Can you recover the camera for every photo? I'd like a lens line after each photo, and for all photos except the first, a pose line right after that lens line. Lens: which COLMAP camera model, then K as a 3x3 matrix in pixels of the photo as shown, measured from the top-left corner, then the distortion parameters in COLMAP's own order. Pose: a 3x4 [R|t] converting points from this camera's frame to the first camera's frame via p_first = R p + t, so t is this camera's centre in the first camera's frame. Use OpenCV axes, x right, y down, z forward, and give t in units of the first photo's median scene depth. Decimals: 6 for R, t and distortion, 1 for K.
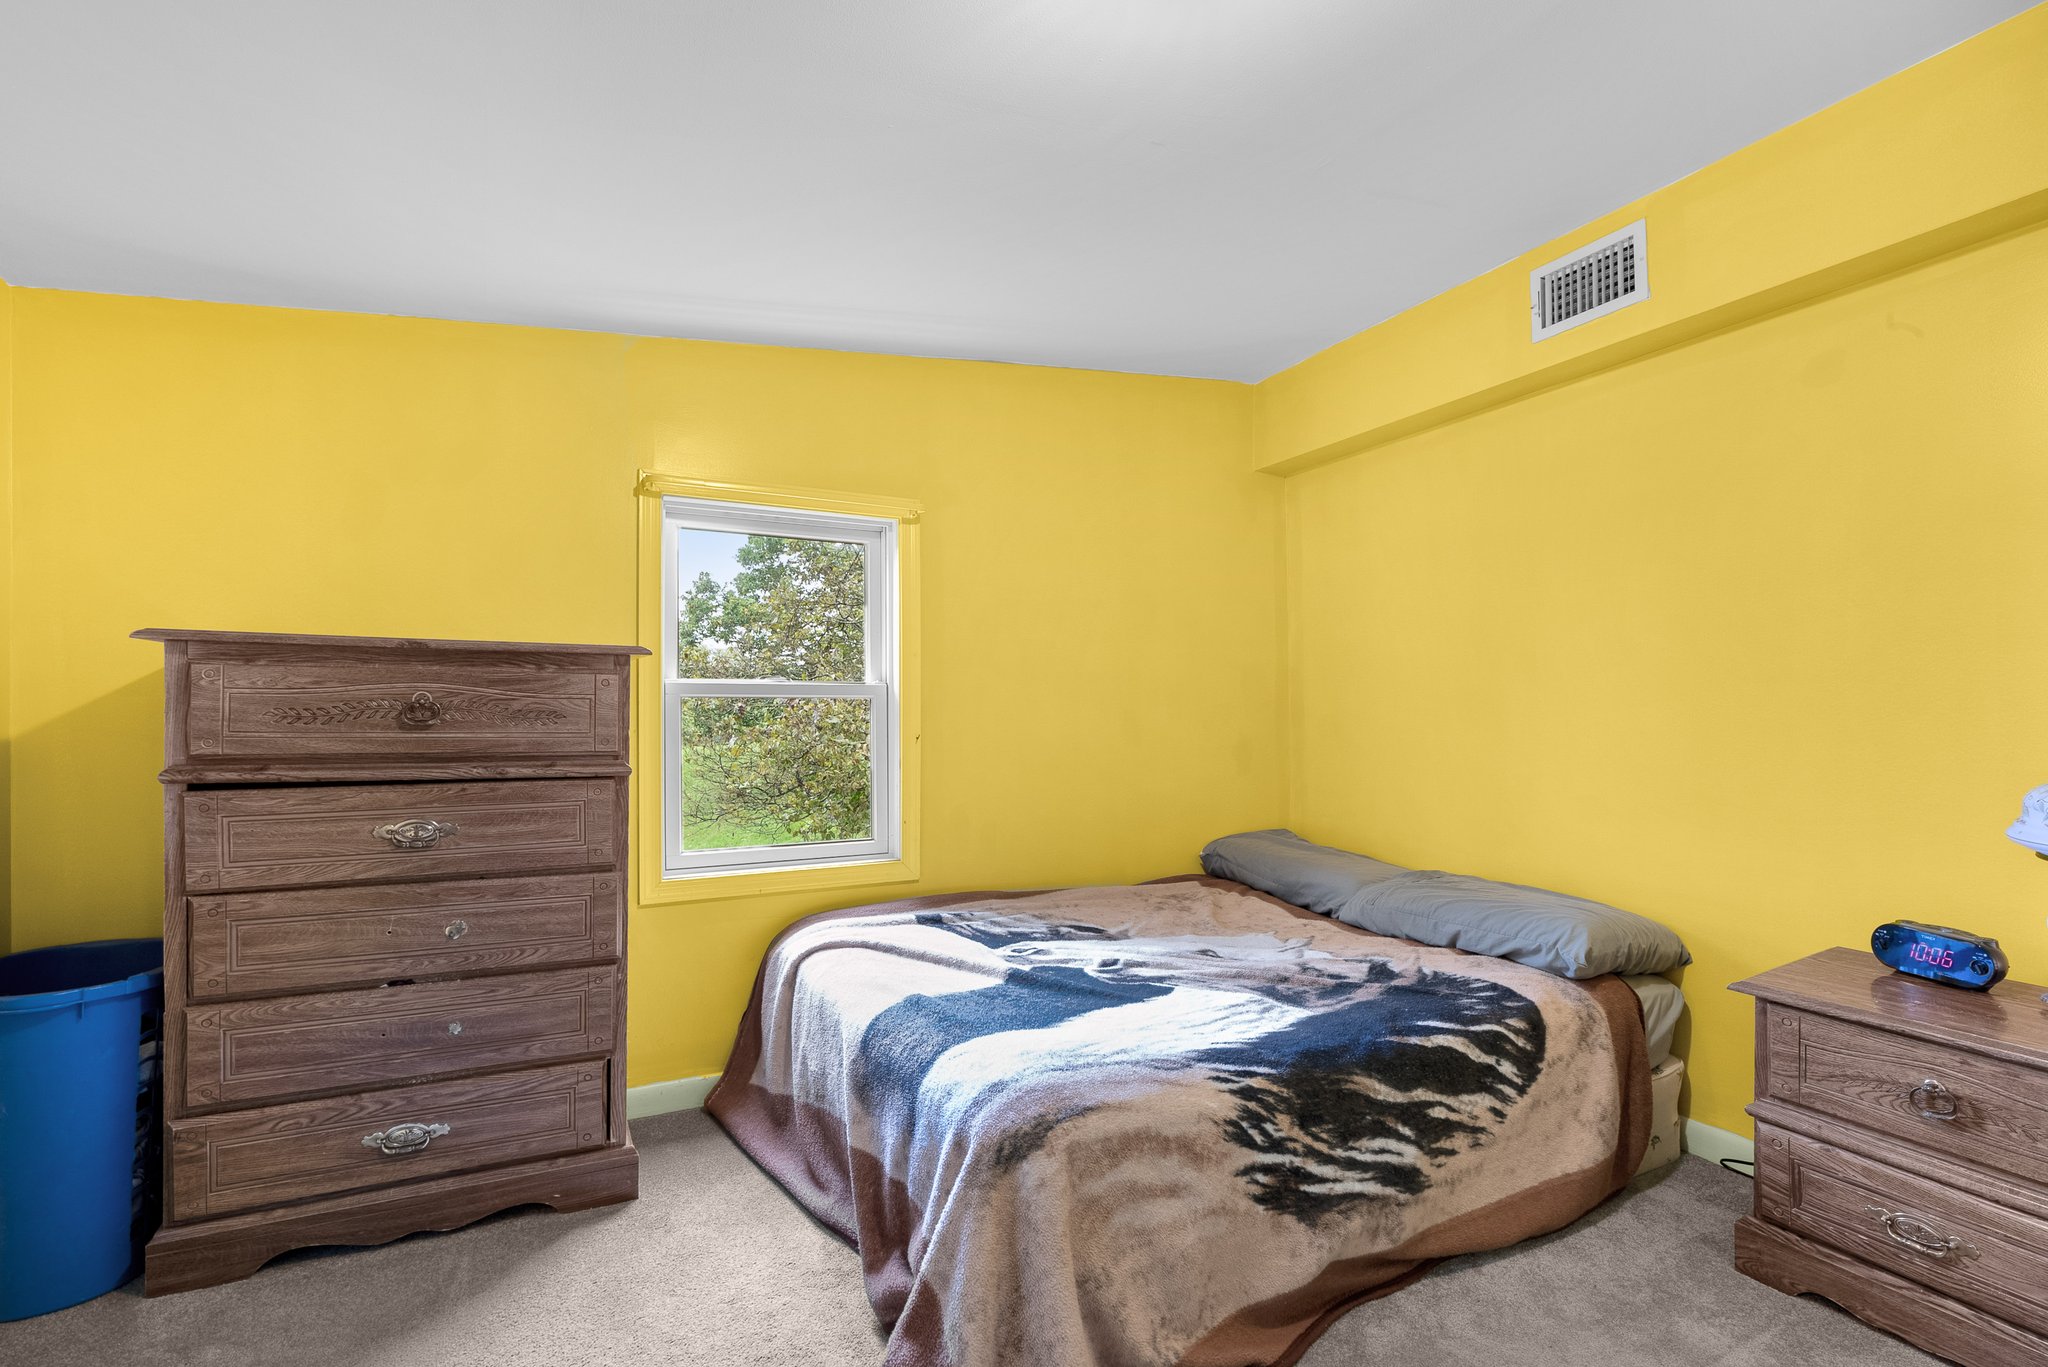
lens RADIAL K [[949.0, 0, 1017.7], [0, 949.0, 692.7], [0, 0, 1]] dist [0.002355, 0.000610]
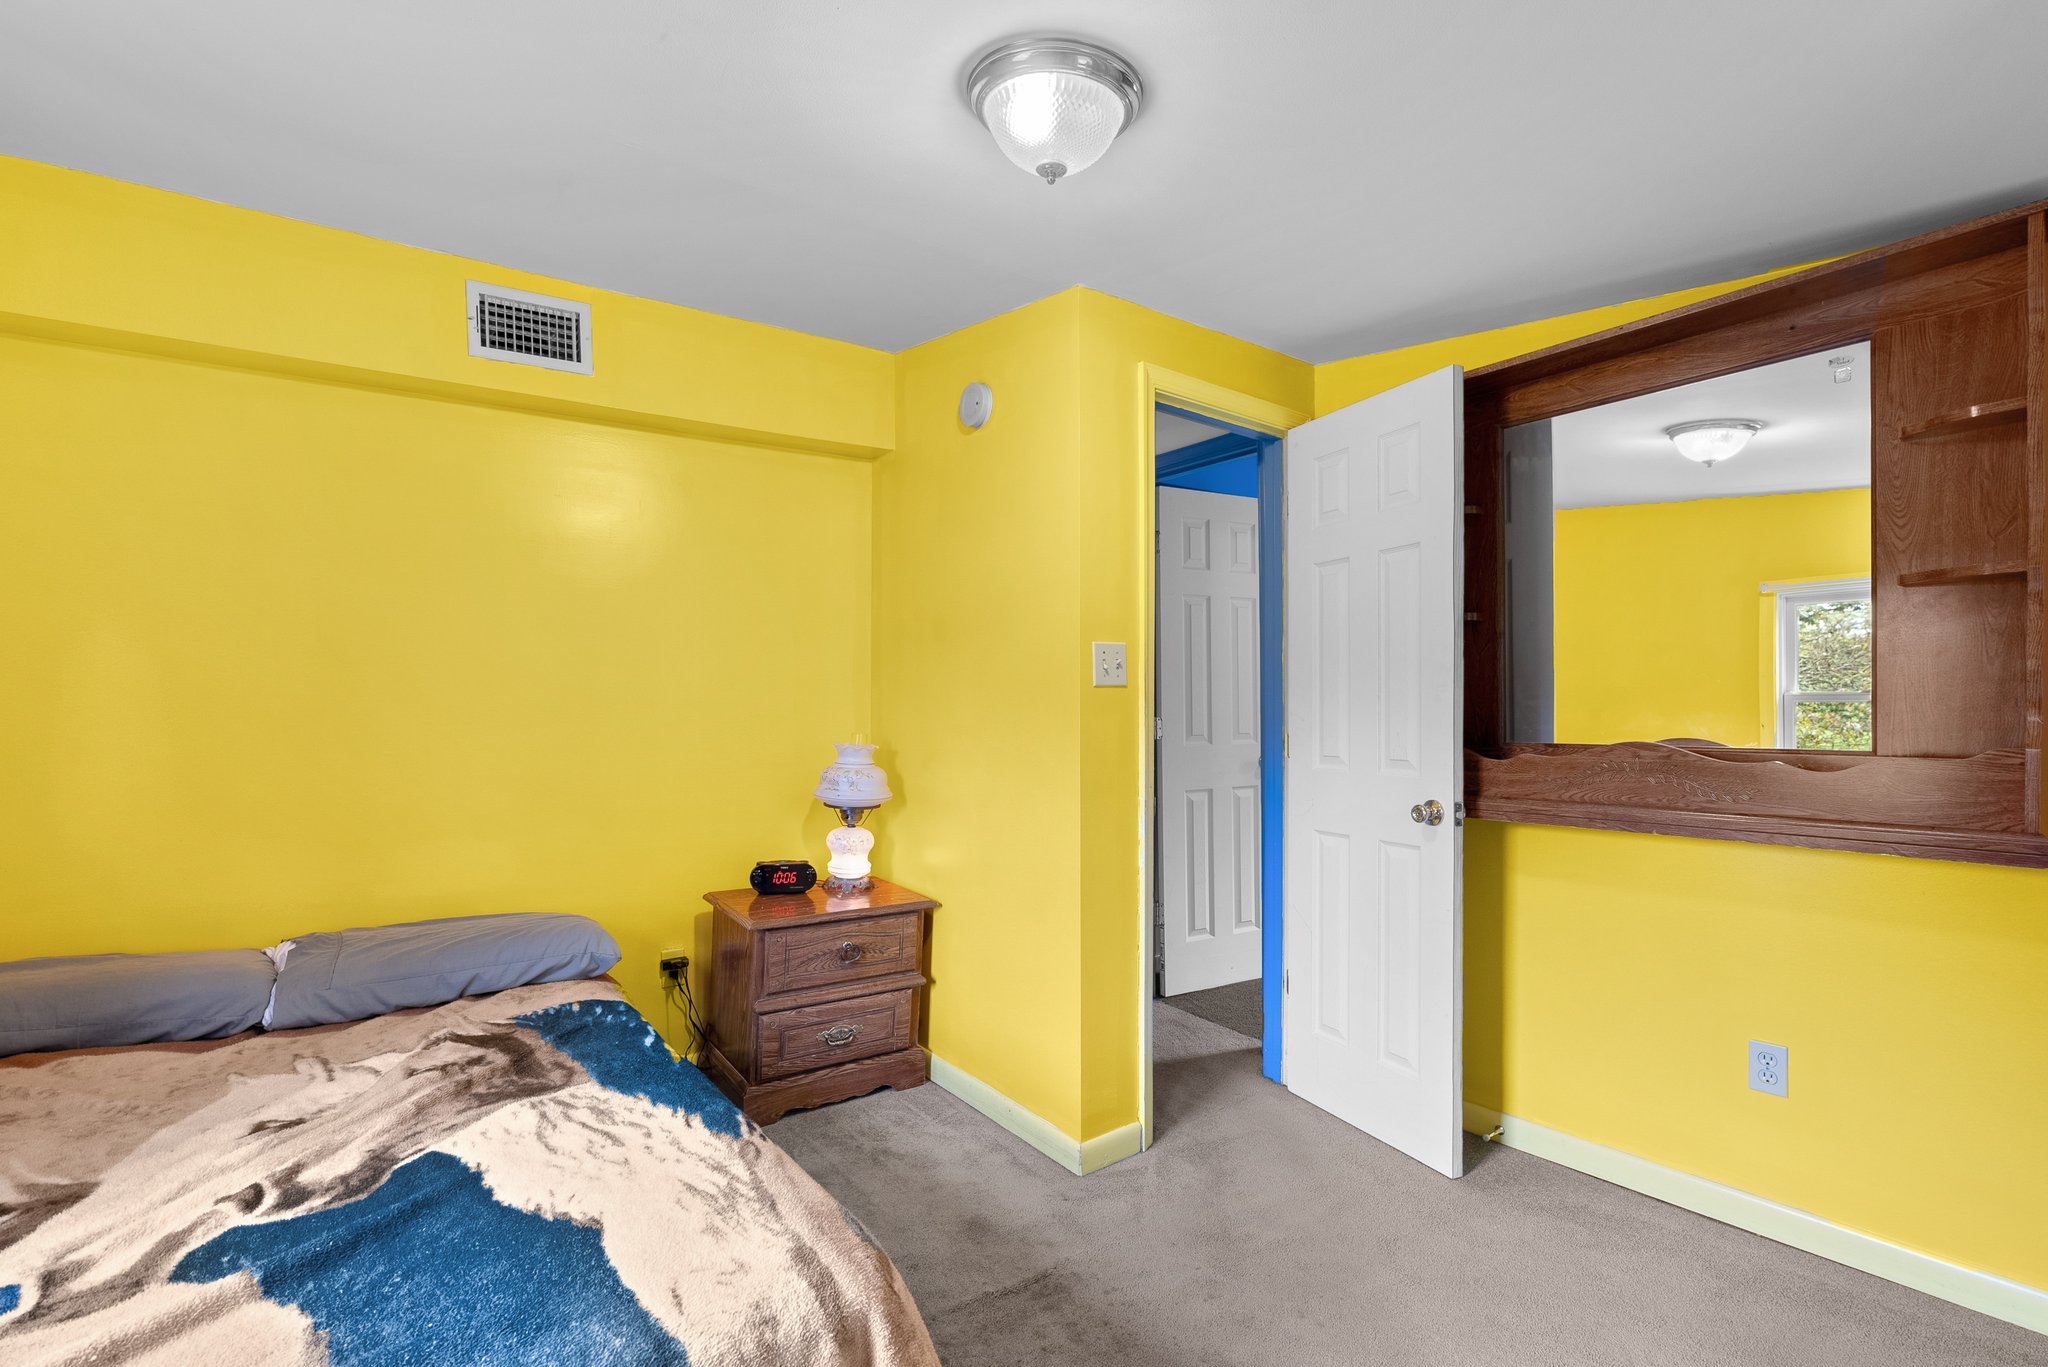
lens RADIAL K [[949.0, 0, 1016.0], [0, 949.0, 693.0], [0, 0, 1]] dist [0.002355, 0.000610]
pose [[-0.135563, 0.013013, 0.990683, -0.604821], [-0.015075, 0.999771, -0.015195, -0.020236], [-0.990654, -0.016995, -0.135336, 0.700507]]
